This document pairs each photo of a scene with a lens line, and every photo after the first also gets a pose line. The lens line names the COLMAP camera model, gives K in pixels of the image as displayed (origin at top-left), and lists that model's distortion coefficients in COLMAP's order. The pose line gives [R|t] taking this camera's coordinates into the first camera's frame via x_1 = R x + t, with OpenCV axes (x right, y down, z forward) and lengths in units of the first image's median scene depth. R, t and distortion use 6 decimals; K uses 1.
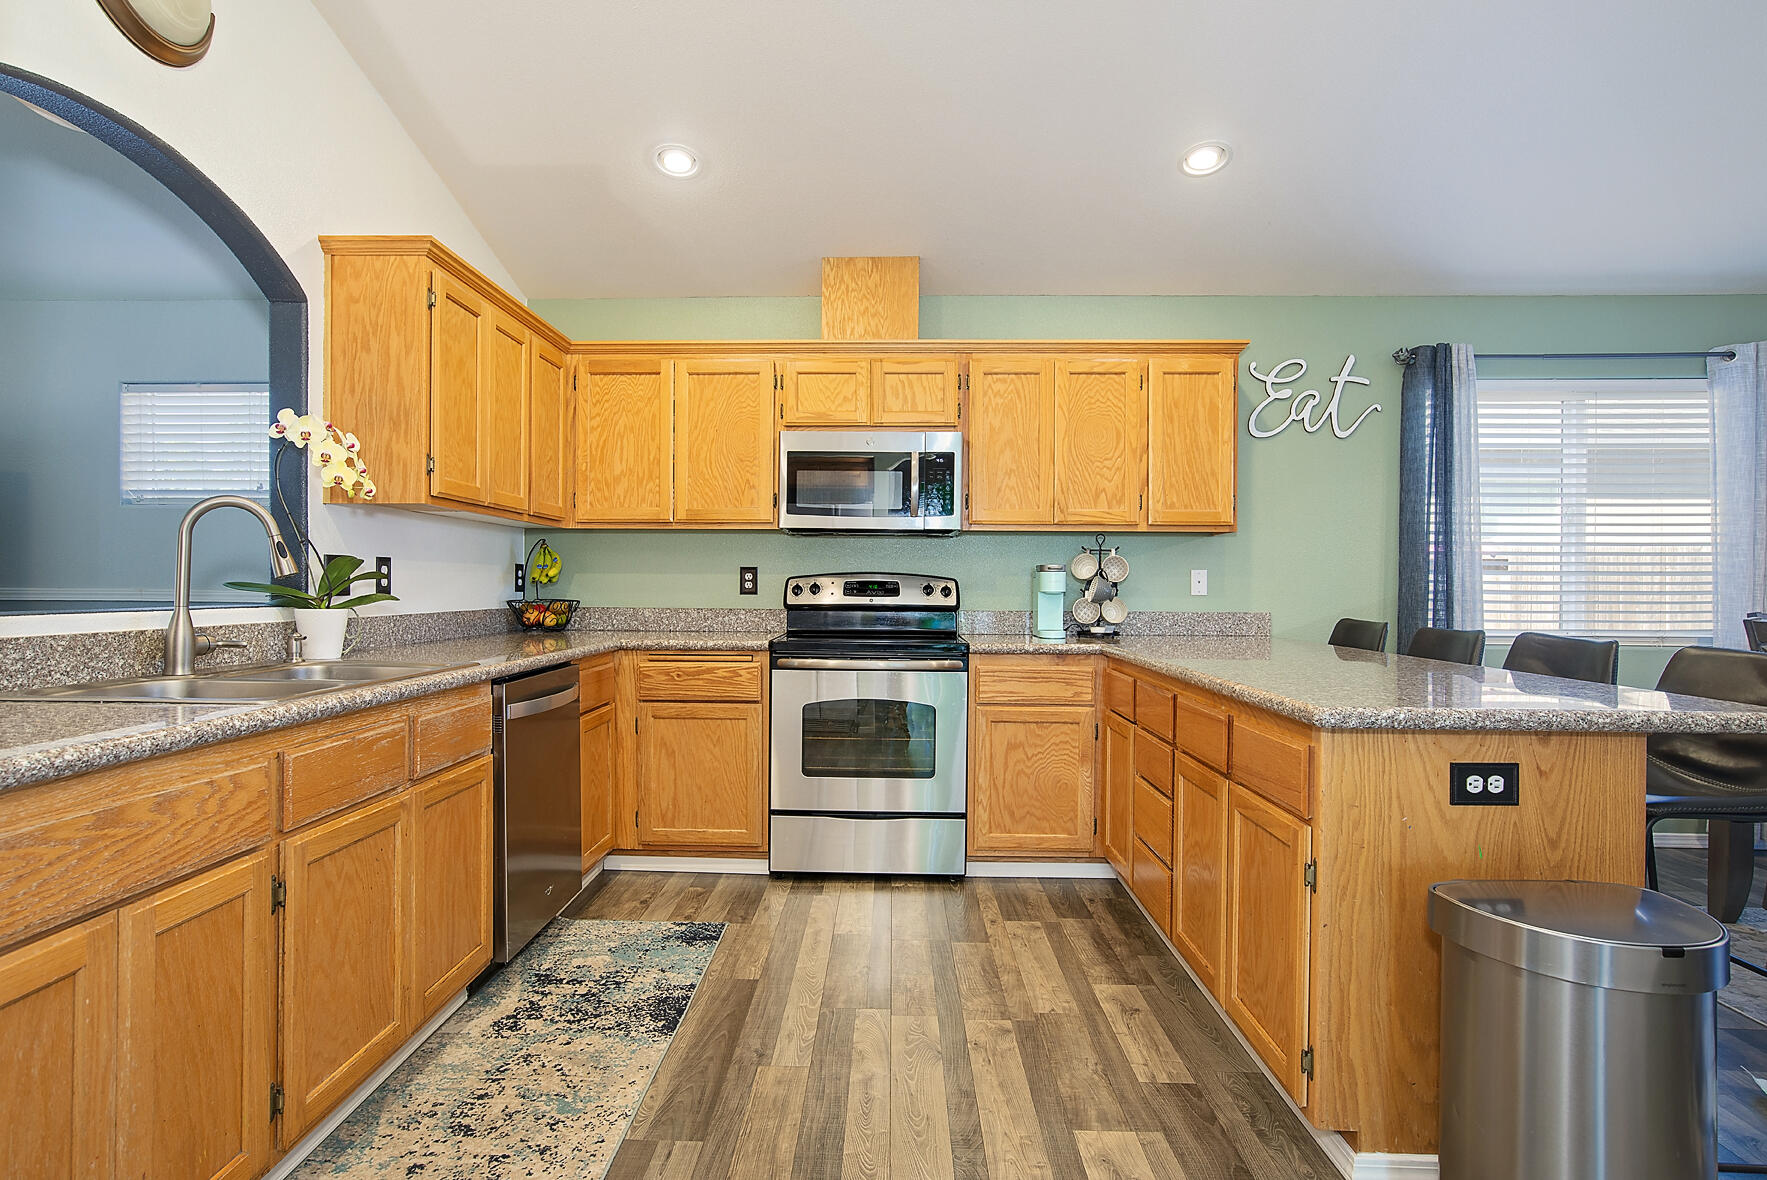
lens RADIAL K [[899.1, 0, 875.8], [0, 899.1, 584.2], [0, 0, 1]] dist [-0.031597, 0.012296]
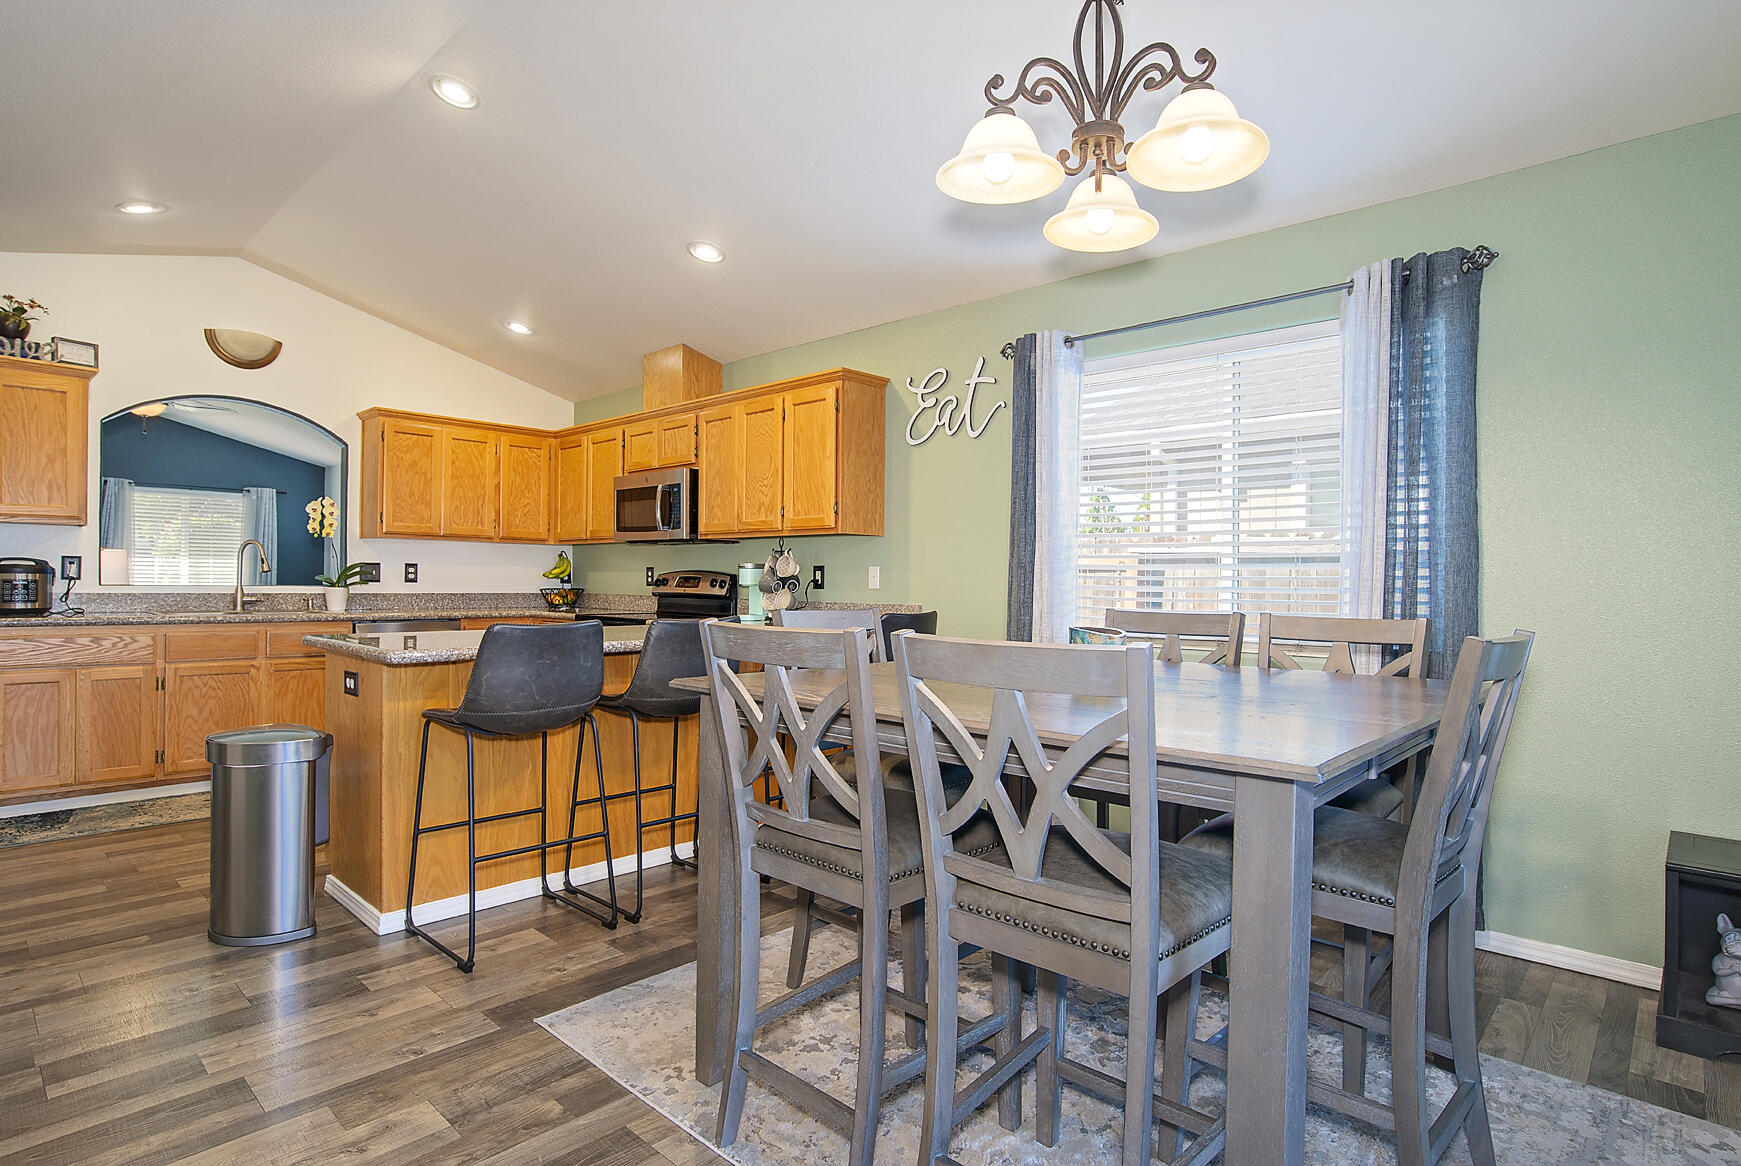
lens RADIAL K [[885.9, 0, 865.2], [0, 885.9, 576.7], [0, 0, 1]] dist [-0.031597, 0.012296]
pose [[0.753941, -0.001229, -0.656941, 1.198618], [-0.006666, 0.999932, -0.009521, 0.008748], [0.656908, 0.011557, 0.753882, 0.157244]]
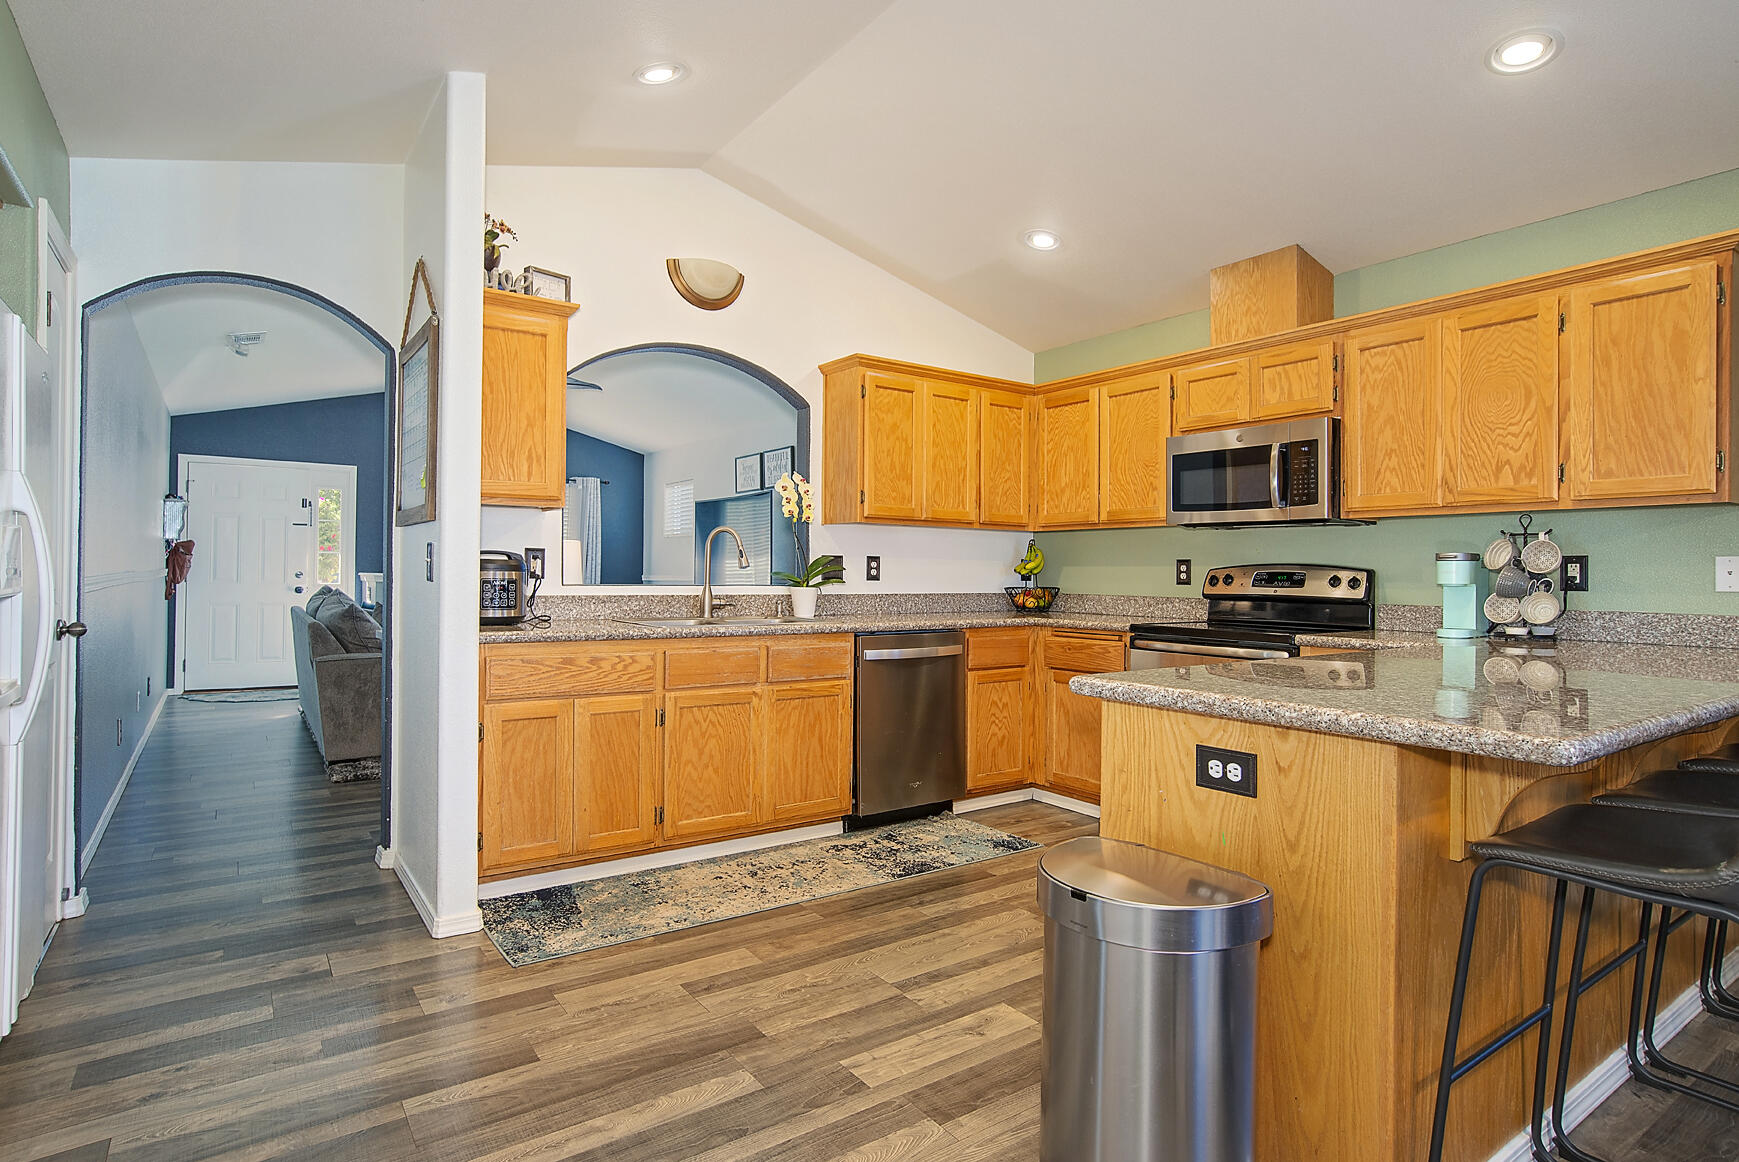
lens RADIAL K [[884.8, 0, 858.7], [0, 884.8, 561.4], [0, 0, 1]] dist [-0.031597, 0.012296]
pose [[0.612188, -0.010699, -0.790640, 0.527593], [-0.005687, 0.999823, -0.017933, 0.005110], [0.790692, 0.015475, 0.612018, 0.030999]]
